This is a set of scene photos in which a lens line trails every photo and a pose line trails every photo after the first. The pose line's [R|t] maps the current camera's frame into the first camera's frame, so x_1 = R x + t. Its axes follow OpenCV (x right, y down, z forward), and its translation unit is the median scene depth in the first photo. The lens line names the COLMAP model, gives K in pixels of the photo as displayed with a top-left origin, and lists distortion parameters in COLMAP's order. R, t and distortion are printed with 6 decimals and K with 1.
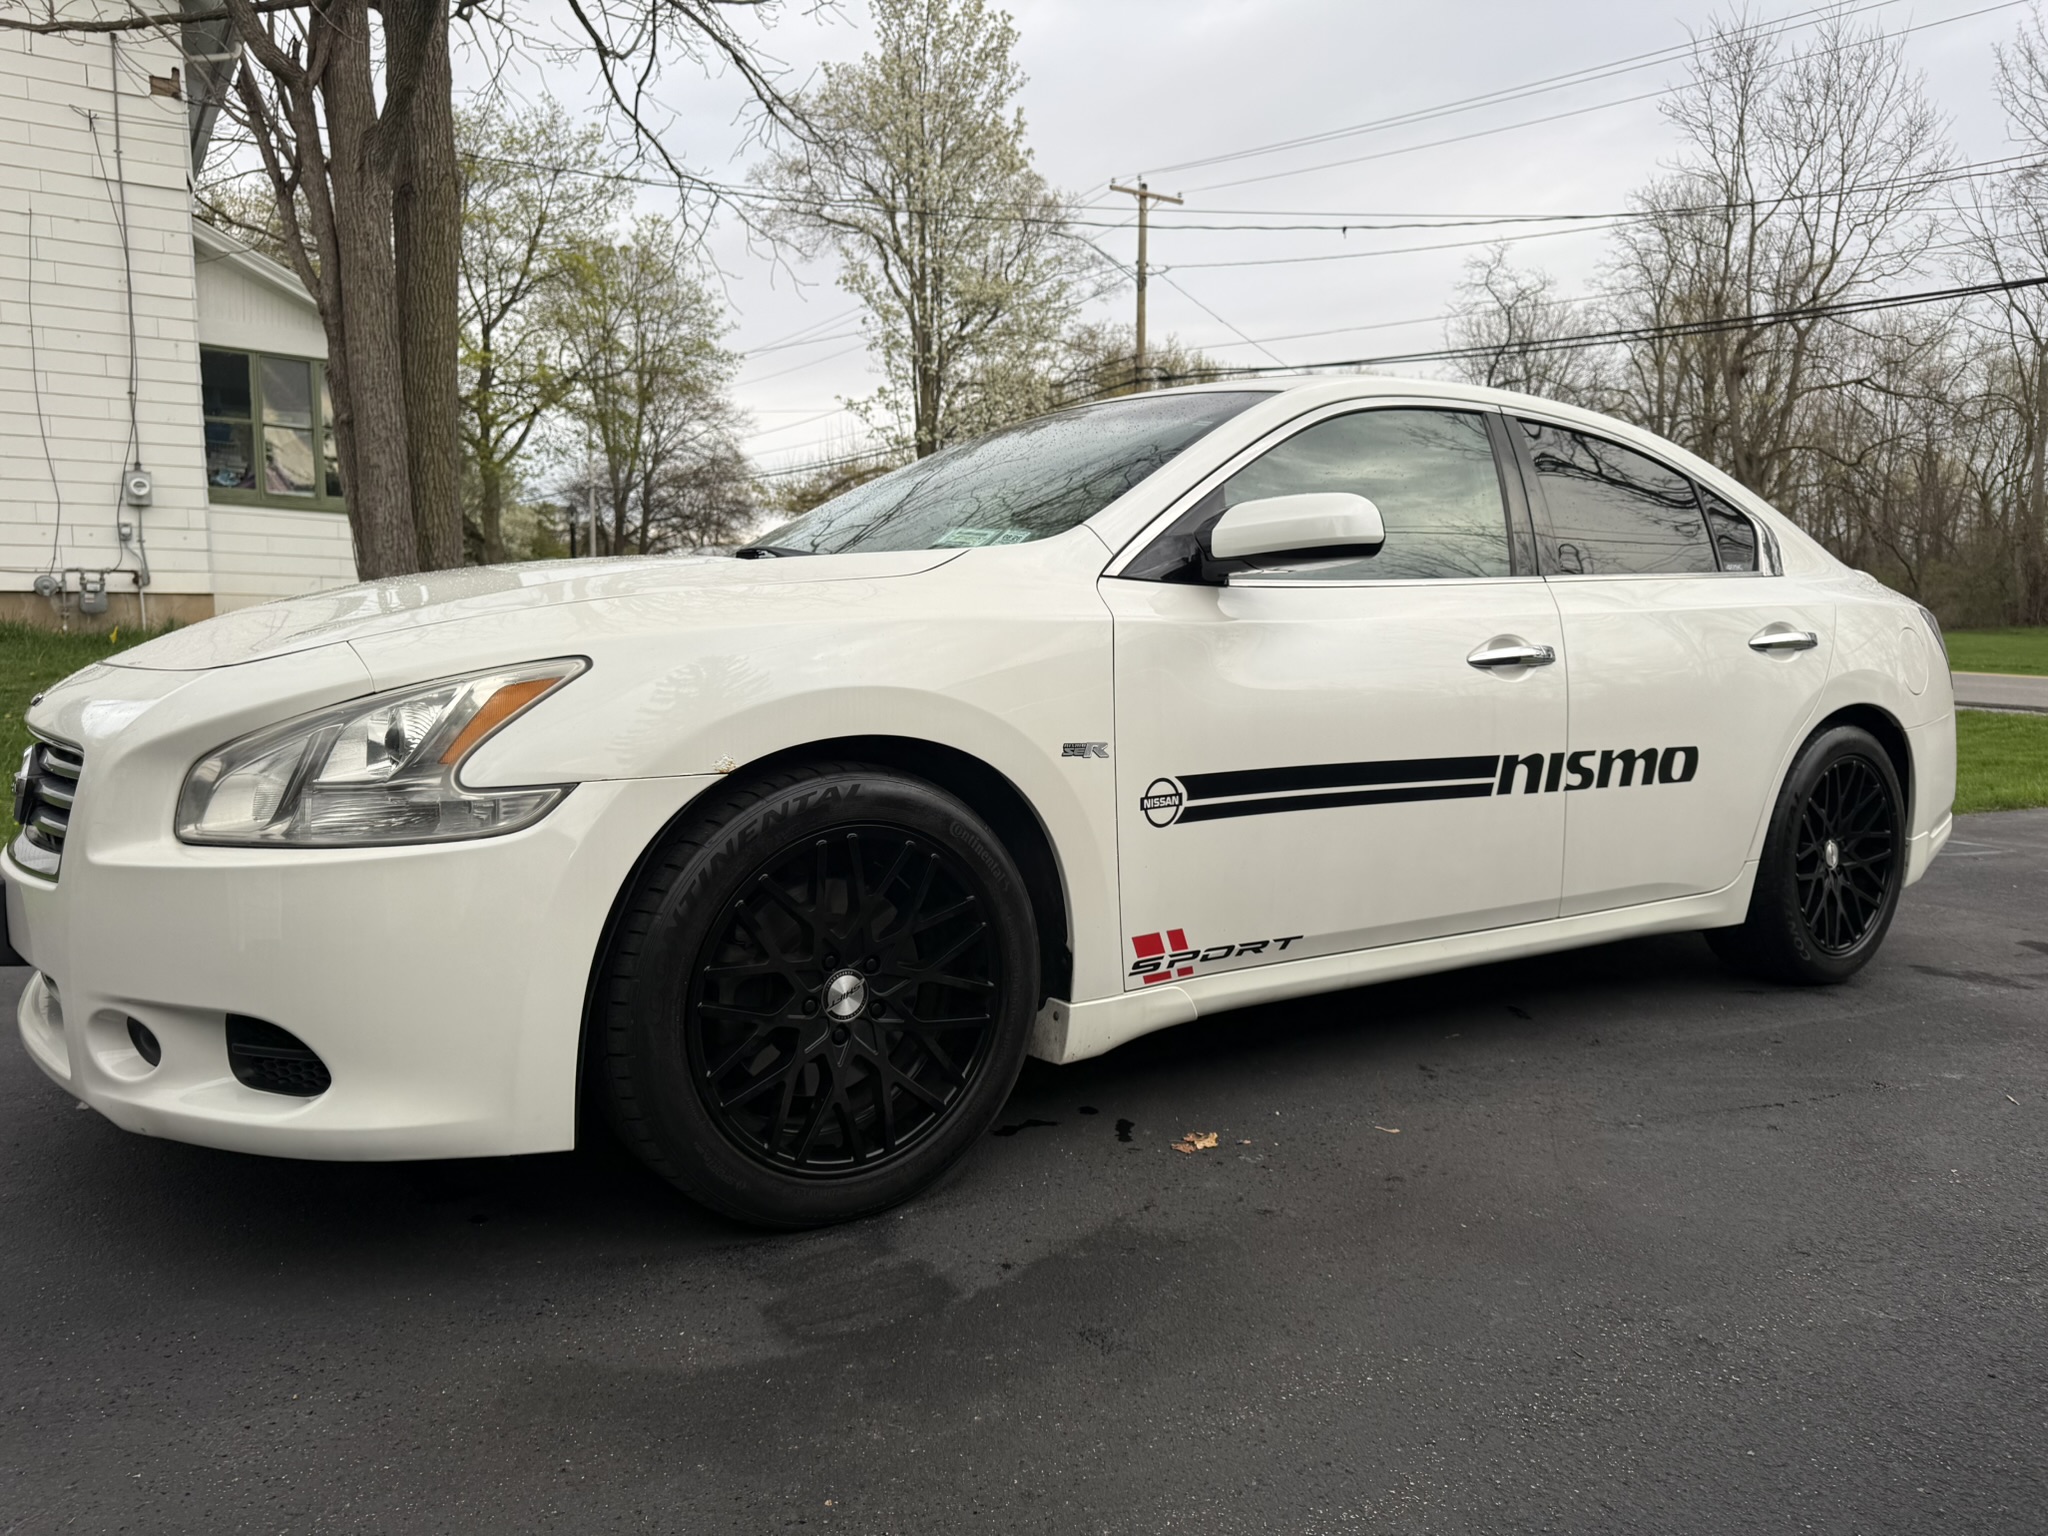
lens RADIAL K [[1443.4, 0, 1035.6], [0, 1443.4, 778.5], [0, 0, 1]] dist [0.030884, -0.034136]
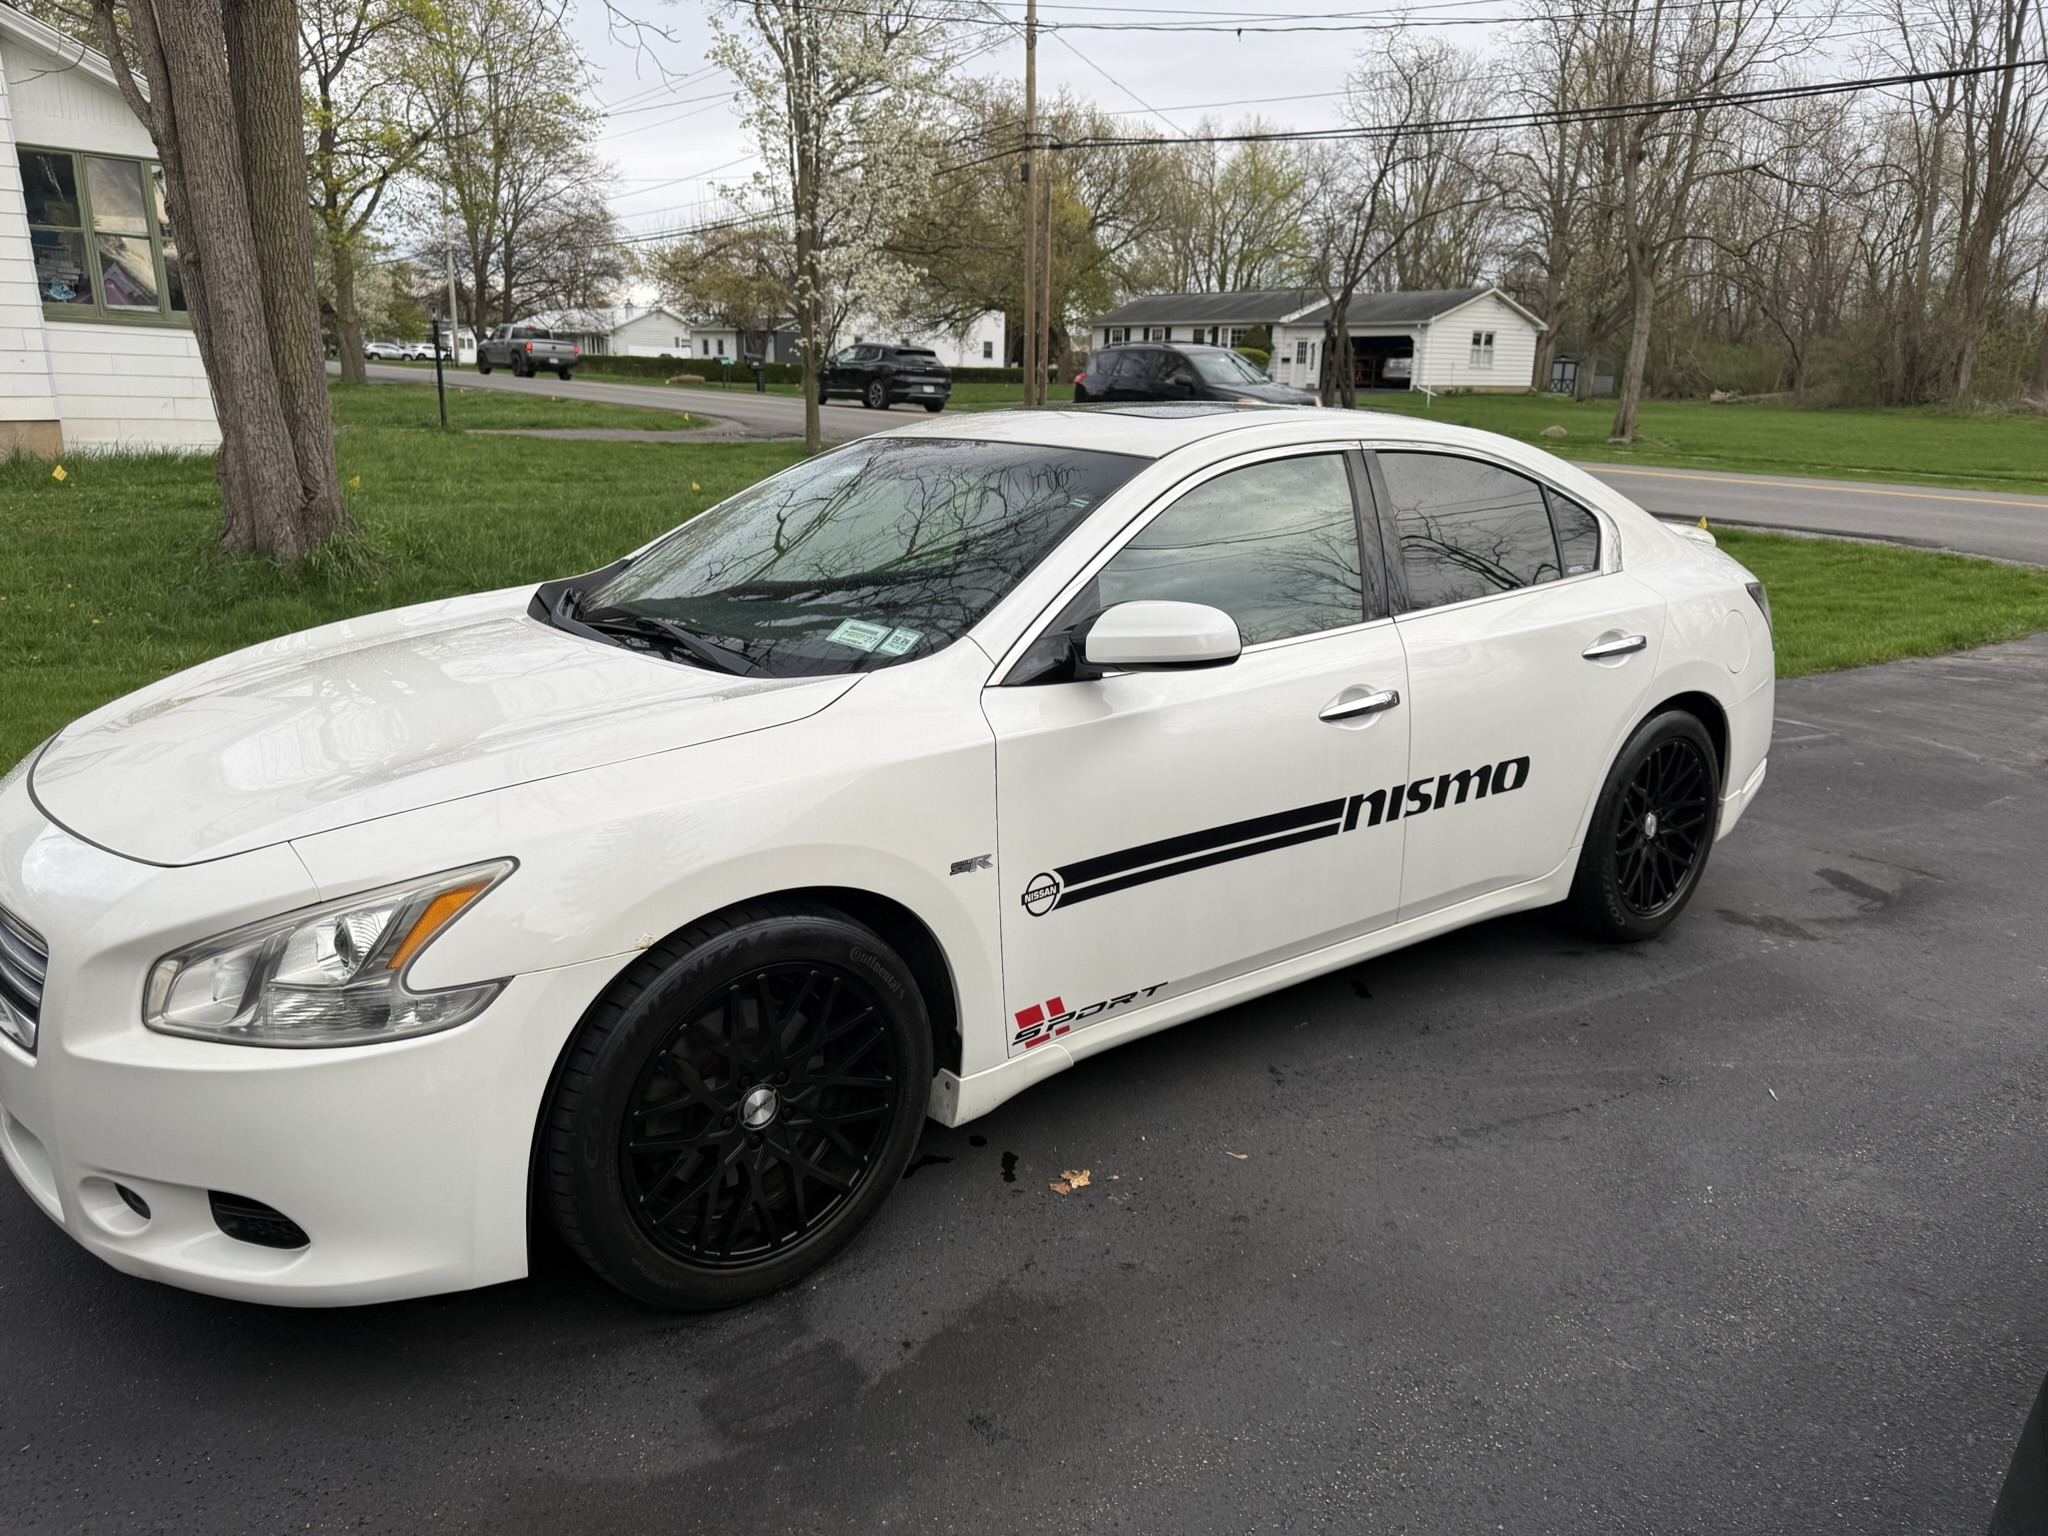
lens RADIAL K [[1443.4, 0, 1016.3], [0, 1443.4, 765.2], [0, 0, 1]] dist [0.030884, -0.034136]
pose [[0.998123, -0.015577, 0.059229, 0.004202], [0.006668, 0.989006, 0.147724, -0.194479], [-0.060879, -0.147052, 0.987254, -0.062904]]
